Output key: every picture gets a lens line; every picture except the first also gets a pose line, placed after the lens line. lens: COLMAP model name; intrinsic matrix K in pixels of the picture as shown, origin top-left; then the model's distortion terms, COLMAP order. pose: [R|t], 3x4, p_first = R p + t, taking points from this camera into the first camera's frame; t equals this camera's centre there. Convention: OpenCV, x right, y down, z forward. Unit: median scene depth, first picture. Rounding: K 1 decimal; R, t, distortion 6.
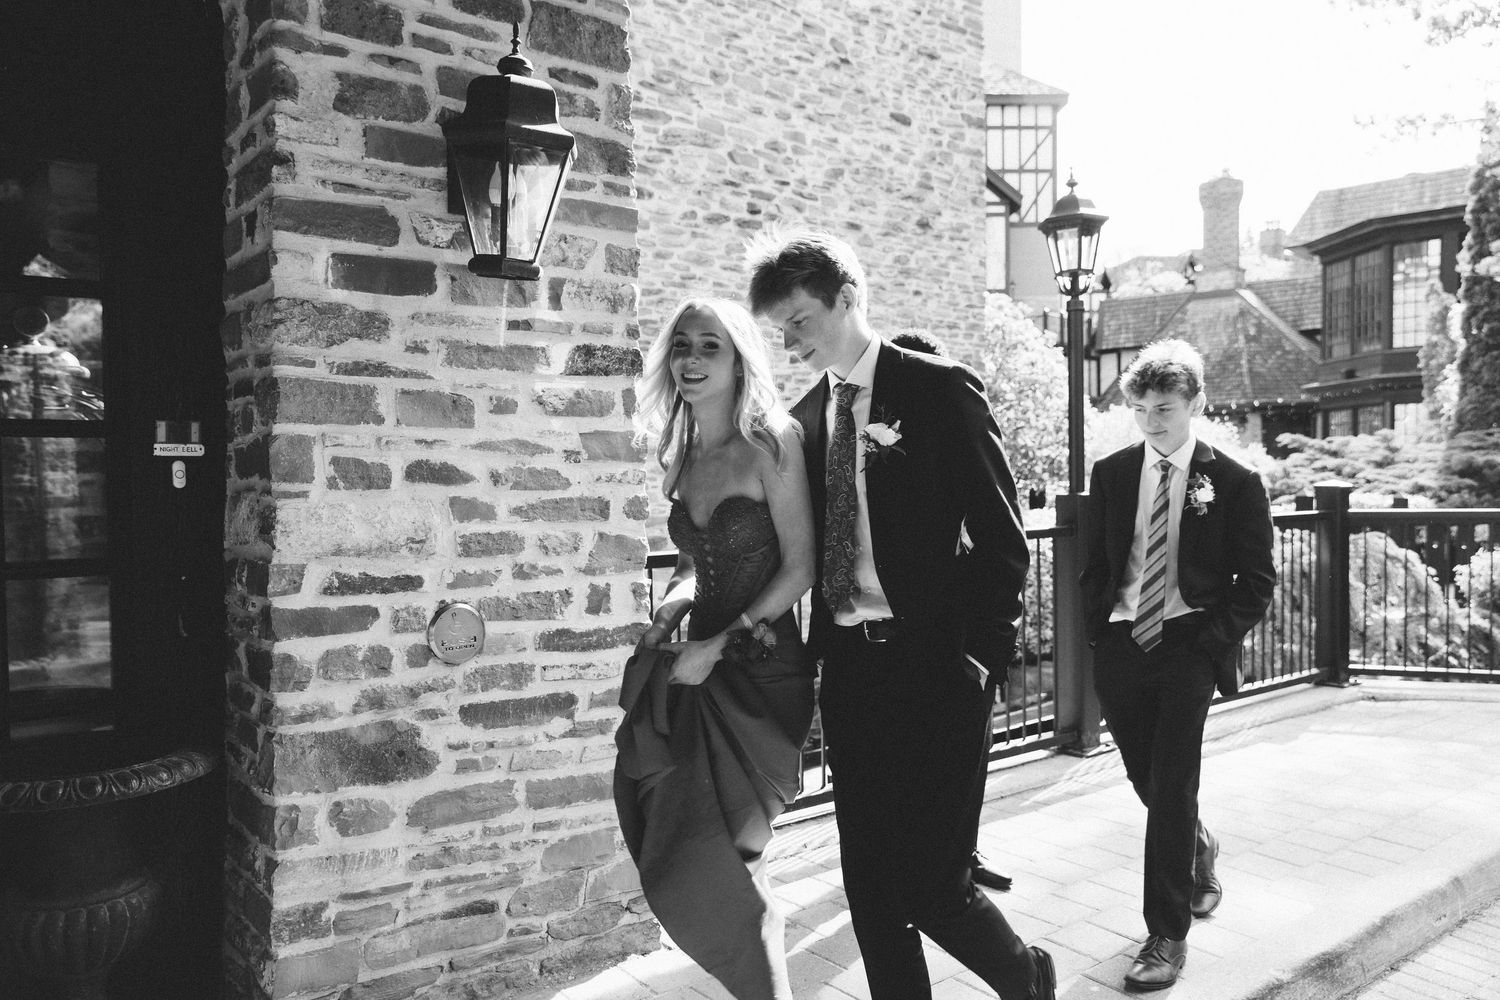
lens RADIAL K [[1142.9, 0, 750.0], [0, 1142.9, 500.0], [0, 0, 1]] dist [0.021800, -0.001673]
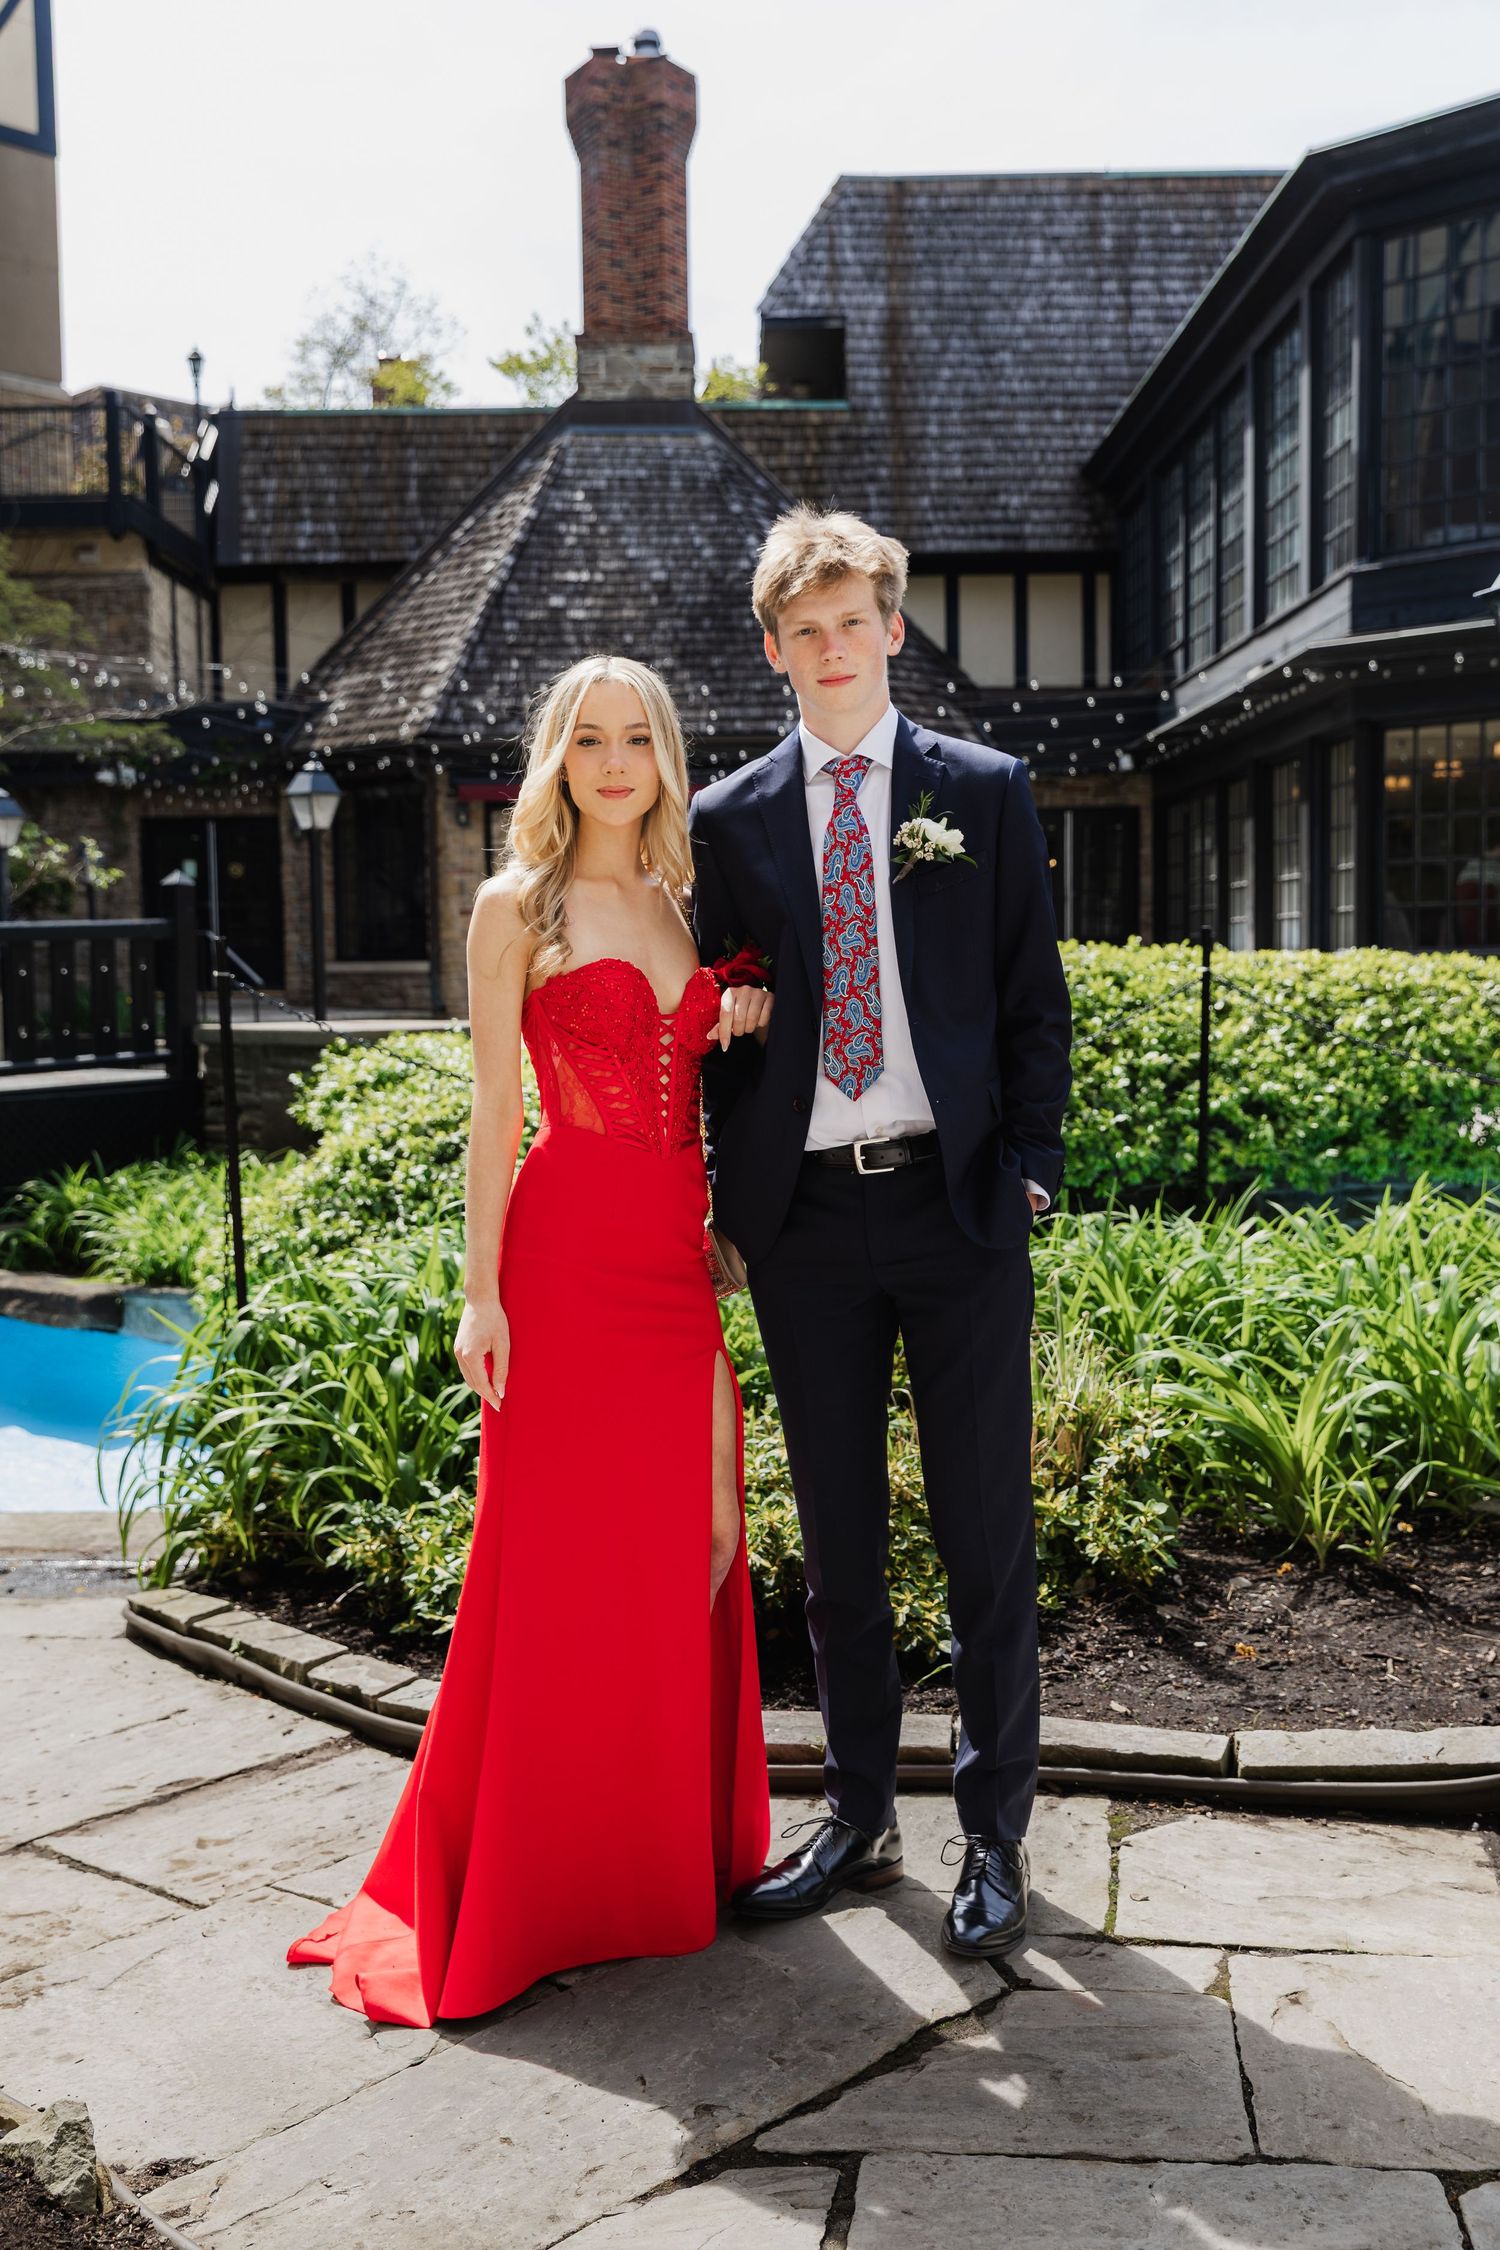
lens RADIAL K [[2174.1, 0, 750.0], [0, 2174.1, 1125.0], [0, 0, 1]] dist [-0.003049, -0.001986]
pose [[0.721982, -0.050442, 0.690071, -0.064441], [0.021558, 0.998495, 0.050432, -0.014615], [-0.691576, -0.021535, 0.721983, 2.003753]]
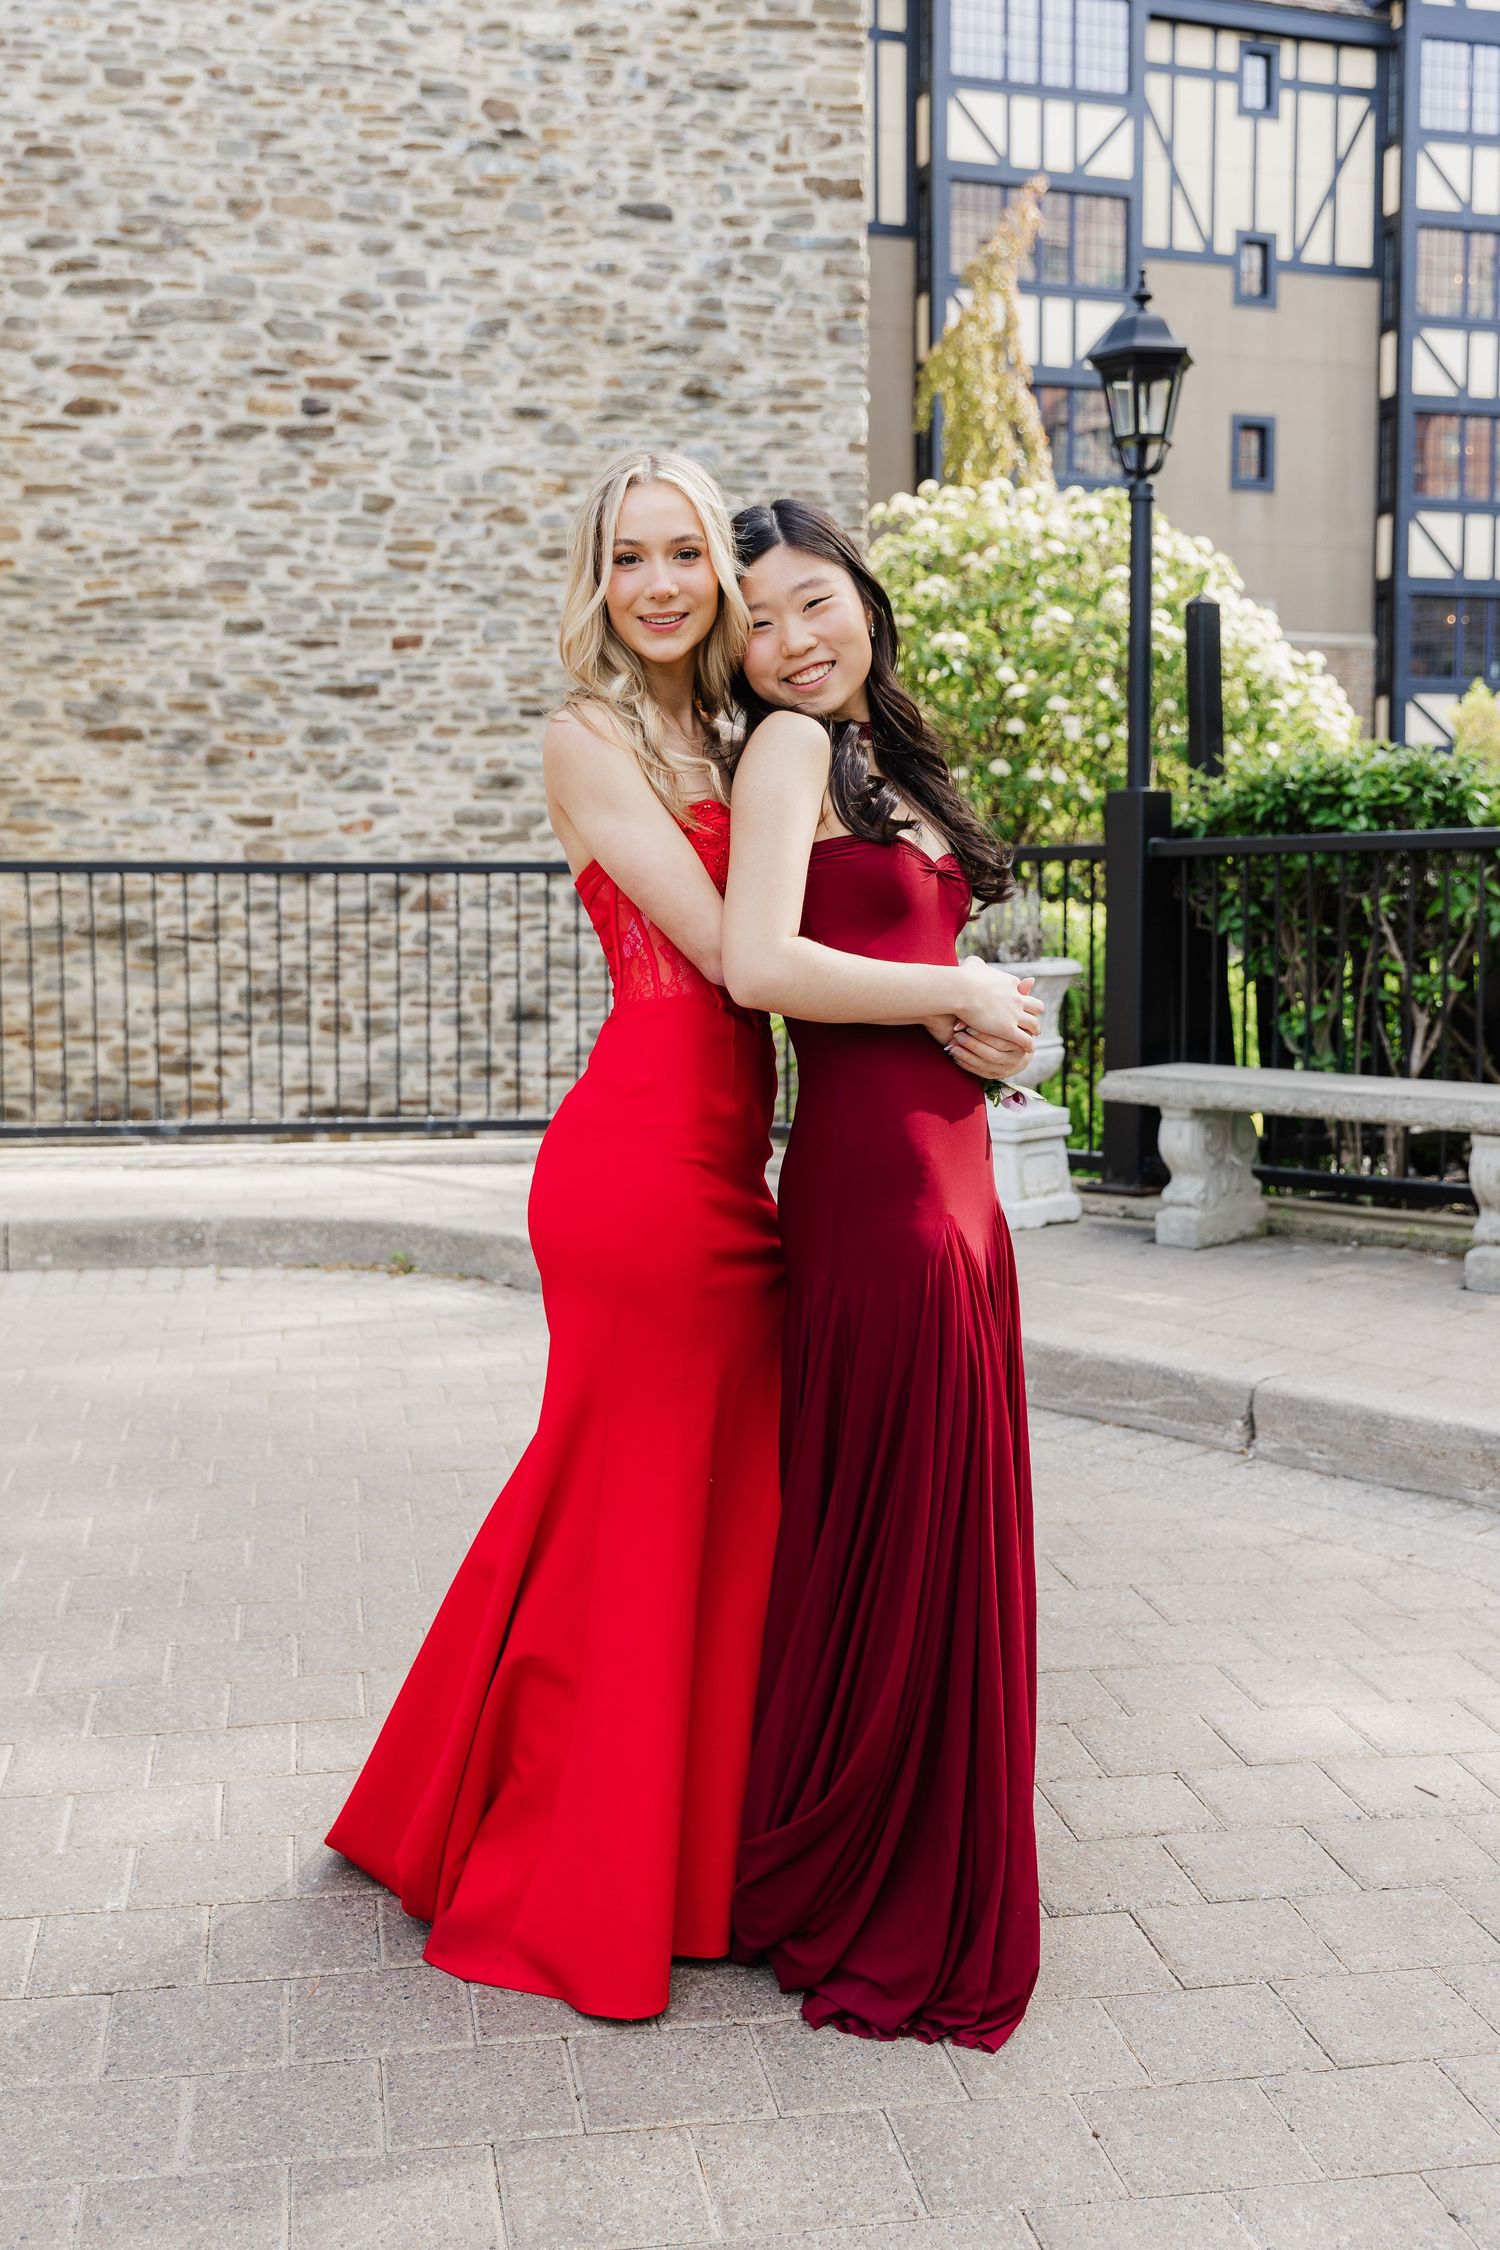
lens RADIAL K [[2492.2, 0, 720.9], [0, 2492.2, 1127.6], [0, 0, 1]] dist [0.001377, 0.037594]
pose [[0.864051, 0.049409, -0.500974, 0.791396], [-0.016086, 0.997373, 0.070622, 0.036989], [0.503147, -0.052962, 0.862576, -0.086749]]
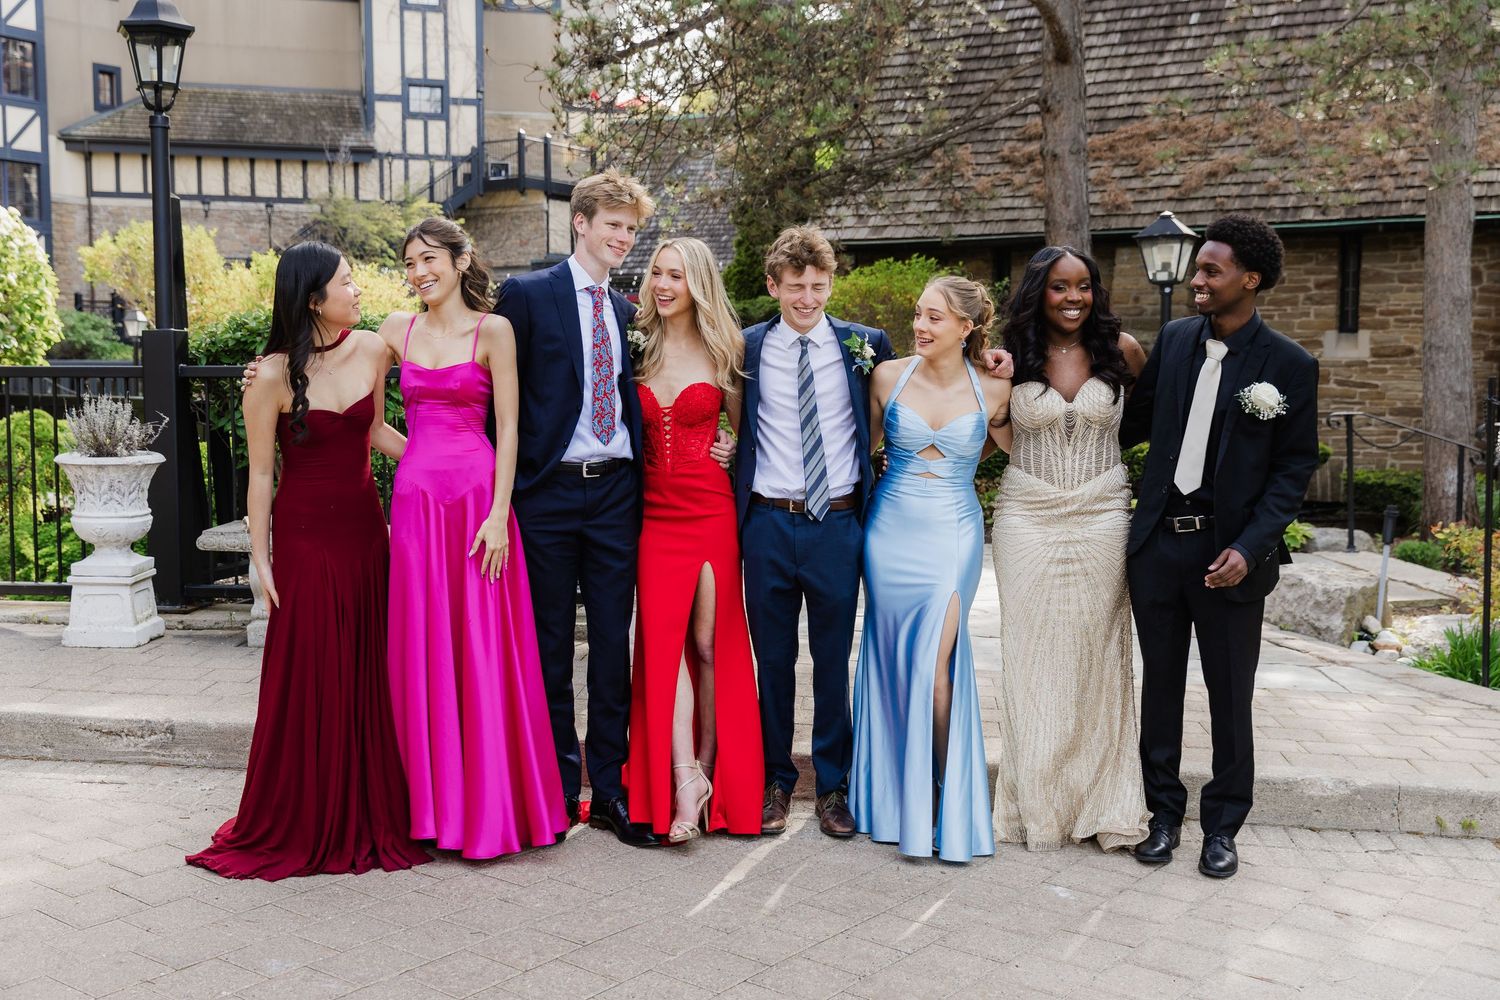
lens RADIAL K [[1637.2, 0, 728.7], [0, 1637.2, 502.8], [0, 0, 1]] dist [0.015385, 0.022278]
pose [[0.972734, -0.005663, 0.231855, 0.604766], [-0.007743, 0.998352, 0.056866, 0.020066], [-0.231795, -0.057111, 0.971087, -0.117680]]
